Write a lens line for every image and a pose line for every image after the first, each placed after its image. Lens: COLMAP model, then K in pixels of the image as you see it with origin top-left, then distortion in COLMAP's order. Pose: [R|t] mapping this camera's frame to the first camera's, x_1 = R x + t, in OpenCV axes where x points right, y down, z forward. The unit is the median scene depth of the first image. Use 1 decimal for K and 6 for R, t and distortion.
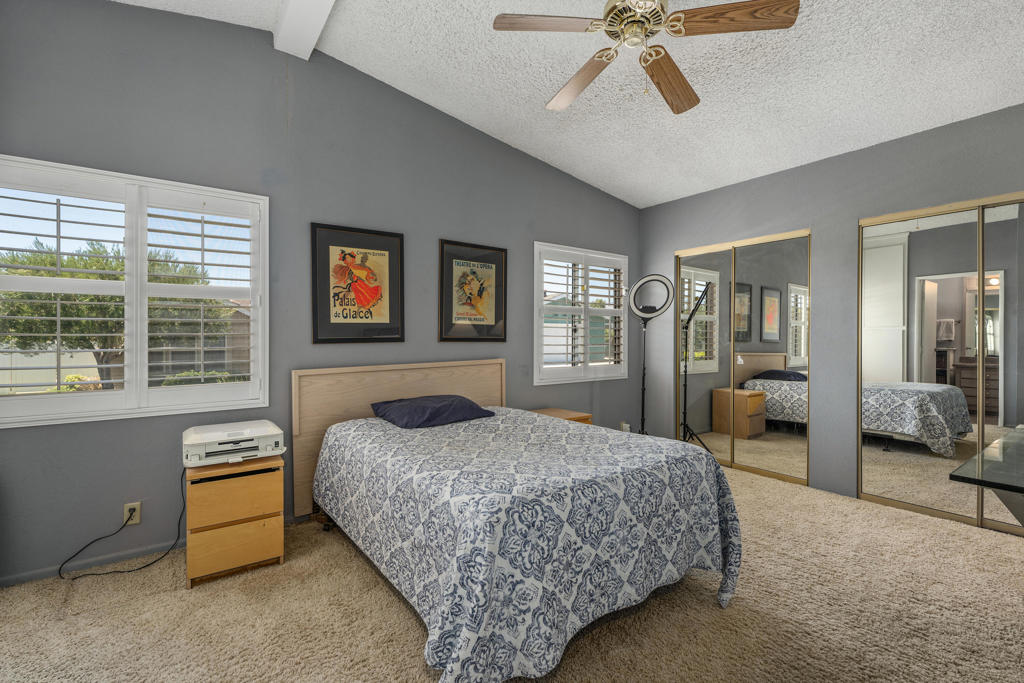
lens RADIAL K [[453.3, 0, 512.0], [0, 453.3, 341.5], [0, 0, 1]] dist [0.001801, 0.000605]
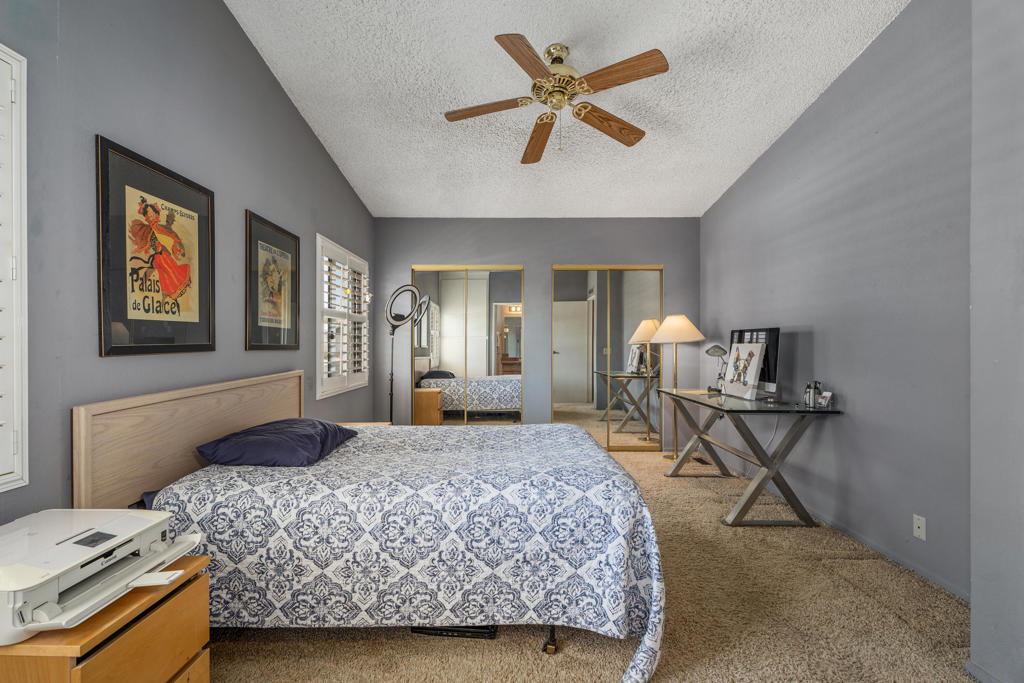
lens RADIAL K [[453.3, 0, 512.0], [0, 453.3, 341.5], [0, 0, 1]] dist [0.001801, 0.000605]
pose [[0.585549, 0.000815, 0.810637, -0.553620], [0.015102, 0.999815, -0.011914, 0.001748], [-0.810496, 0.019218, 0.585428, 0.253012]]
